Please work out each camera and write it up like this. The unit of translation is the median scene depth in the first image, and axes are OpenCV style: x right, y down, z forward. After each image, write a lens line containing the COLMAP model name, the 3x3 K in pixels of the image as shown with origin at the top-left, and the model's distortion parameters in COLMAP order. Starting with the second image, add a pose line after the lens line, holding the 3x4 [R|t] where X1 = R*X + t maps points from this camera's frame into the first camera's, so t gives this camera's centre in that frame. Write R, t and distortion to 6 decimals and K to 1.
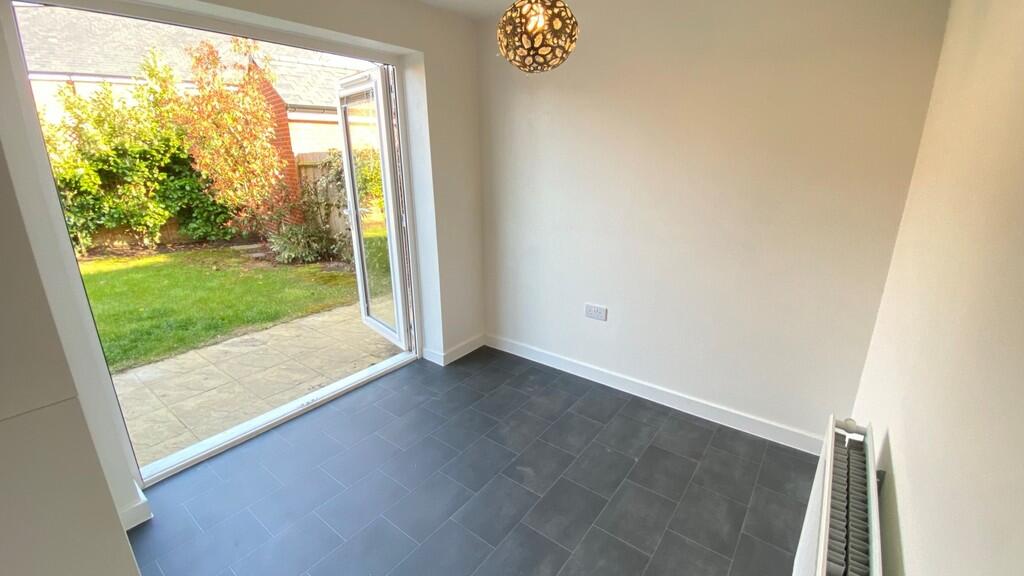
lens RADIAL K [[415.4, 0, 511.2], [0, 415.4, 279.2], [0, 0, 1]] dist [0.012339, -0.017284]
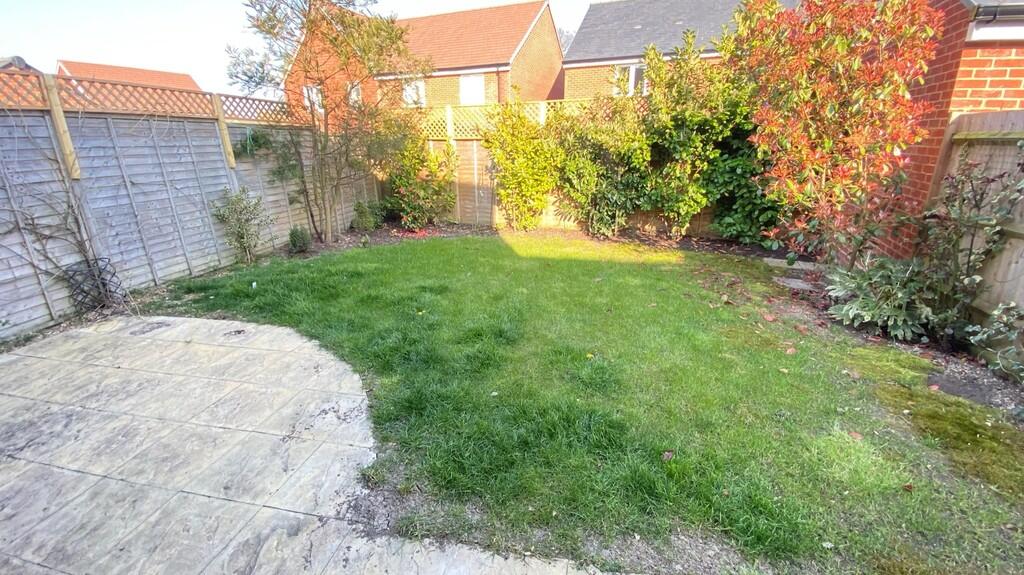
lens RADIAL K [[415.4, 0, 511.2], [0, 415.4, 278.7], [0, 0, 1]] dist [0.012339, -0.017284]
pose [[0.392443, 0.284629, -0.874628, -0.256617], [-0.248519, 0.948359, 0.197113, -0.090904], [0.885566, 0.140006, 0.442913, 0.372546]]
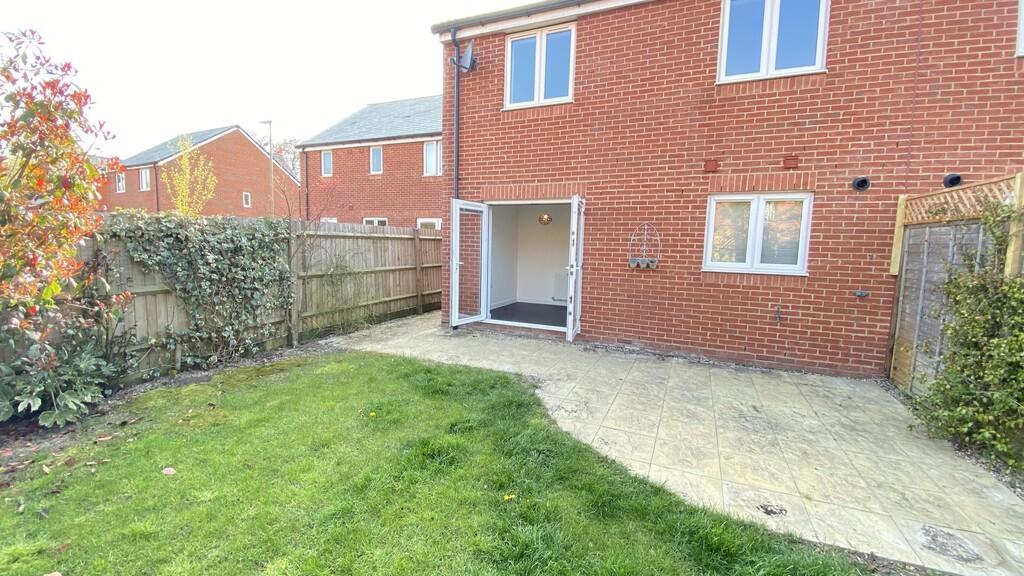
lens RADIAL K [[415.4, 0, 511.2], [0, 415.4, 279.2], [0, 0, 1]] dist [0.012339, -0.017284]
pose [[-0.185188, -0.089479, 0.978621, -1.103377], [0.248678, 0.959166, 0.134759, -0.136009], [-0.950718, 0.268318, -0.155375, 0.522534]]
